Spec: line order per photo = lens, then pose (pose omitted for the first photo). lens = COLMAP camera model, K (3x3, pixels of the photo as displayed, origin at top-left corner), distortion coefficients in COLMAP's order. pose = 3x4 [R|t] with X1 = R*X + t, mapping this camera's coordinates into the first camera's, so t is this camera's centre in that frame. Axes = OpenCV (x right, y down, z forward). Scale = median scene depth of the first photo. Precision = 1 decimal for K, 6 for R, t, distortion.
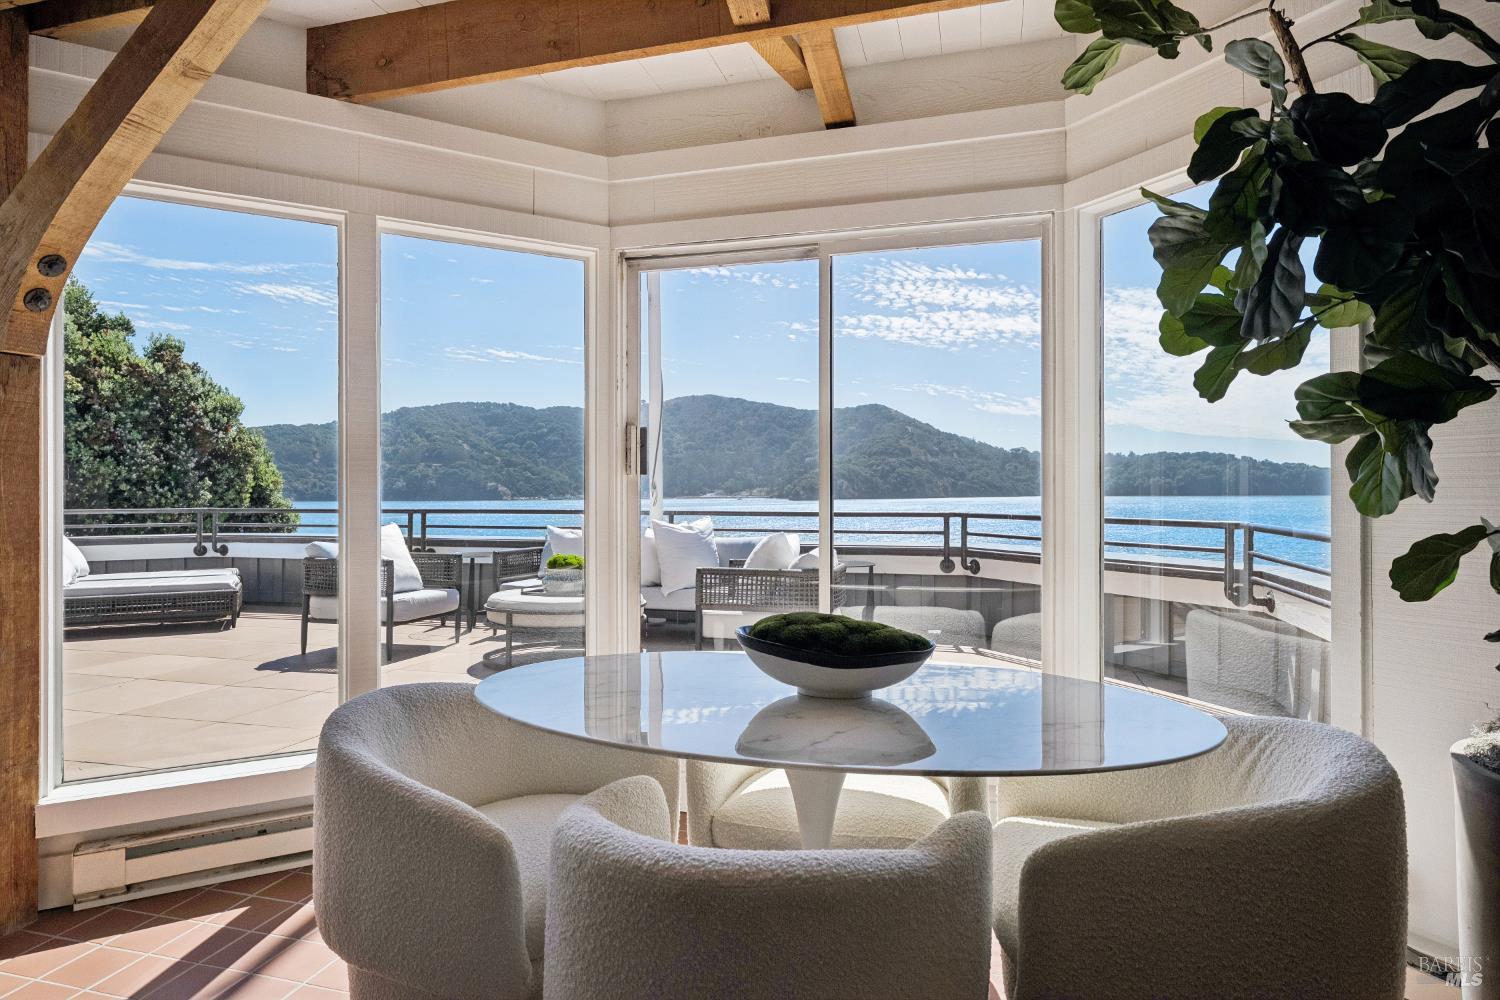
lens RADIAL K [[832.0, 0, 748.7], [0, 832.0, 499.7], [0, 0, 1]] dist [0.005255, -0.000156]
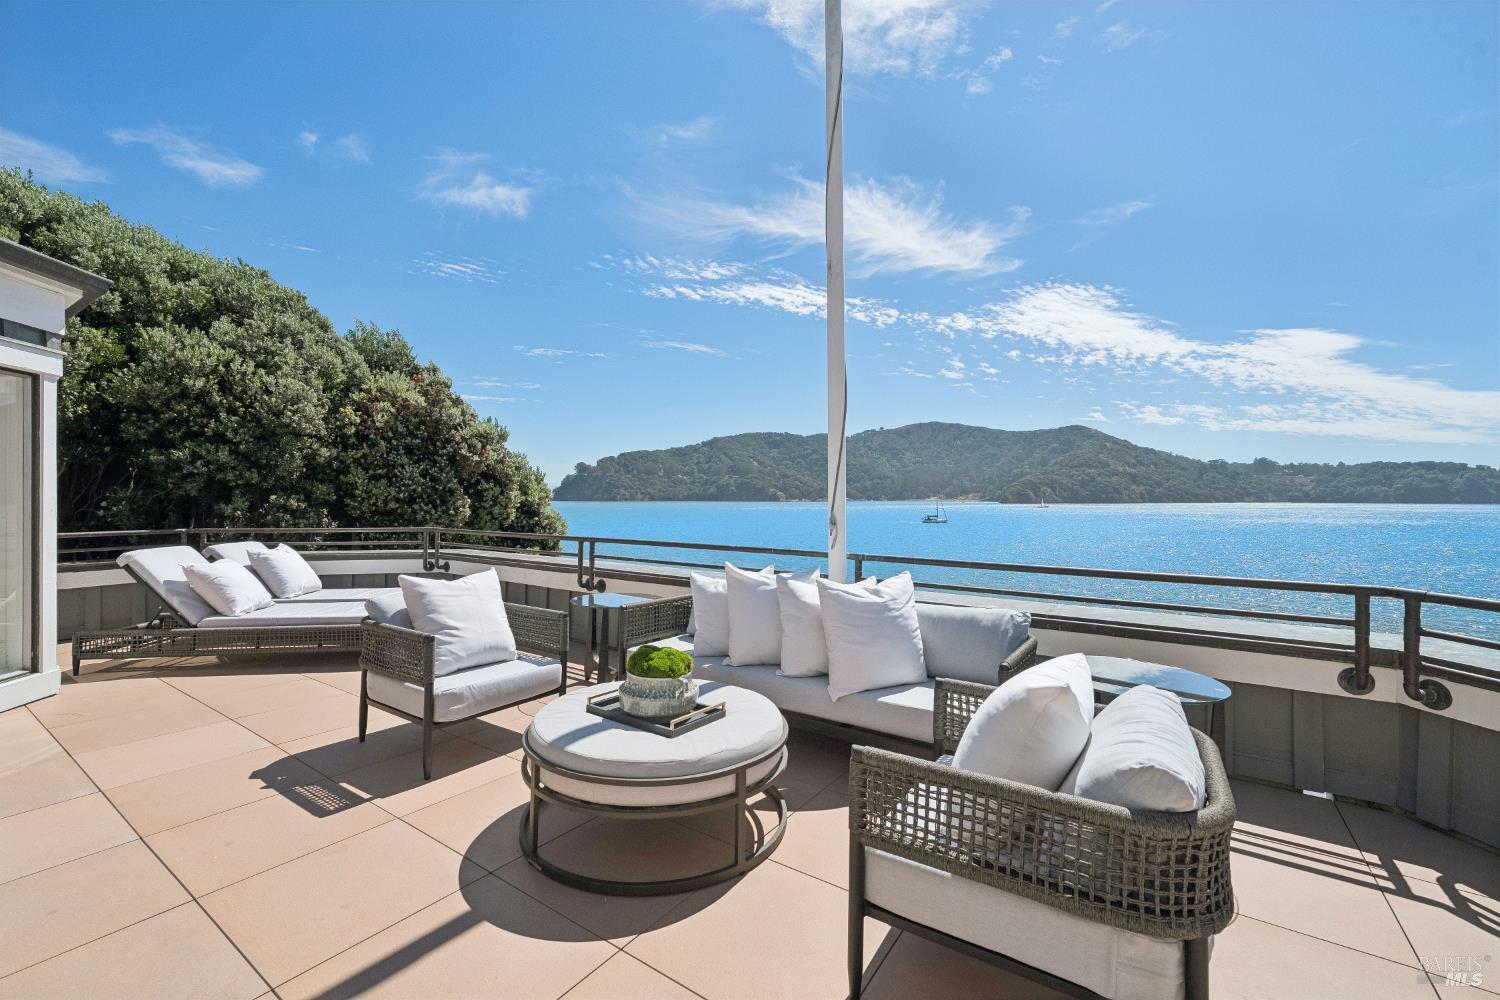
lens RADIAL K [[615.6, 0, 745.7], [0, 615.6, 510.3], [0, 0, 1]] dist [-0.009021, 0.000297]
pose [[0.942117, 0.013930, -0.334994, -0.004589], [-0.009345, 0.999839, 0.015295, -0.025906], [0.335154, -0.011279, 0.942096, 0.364208]]
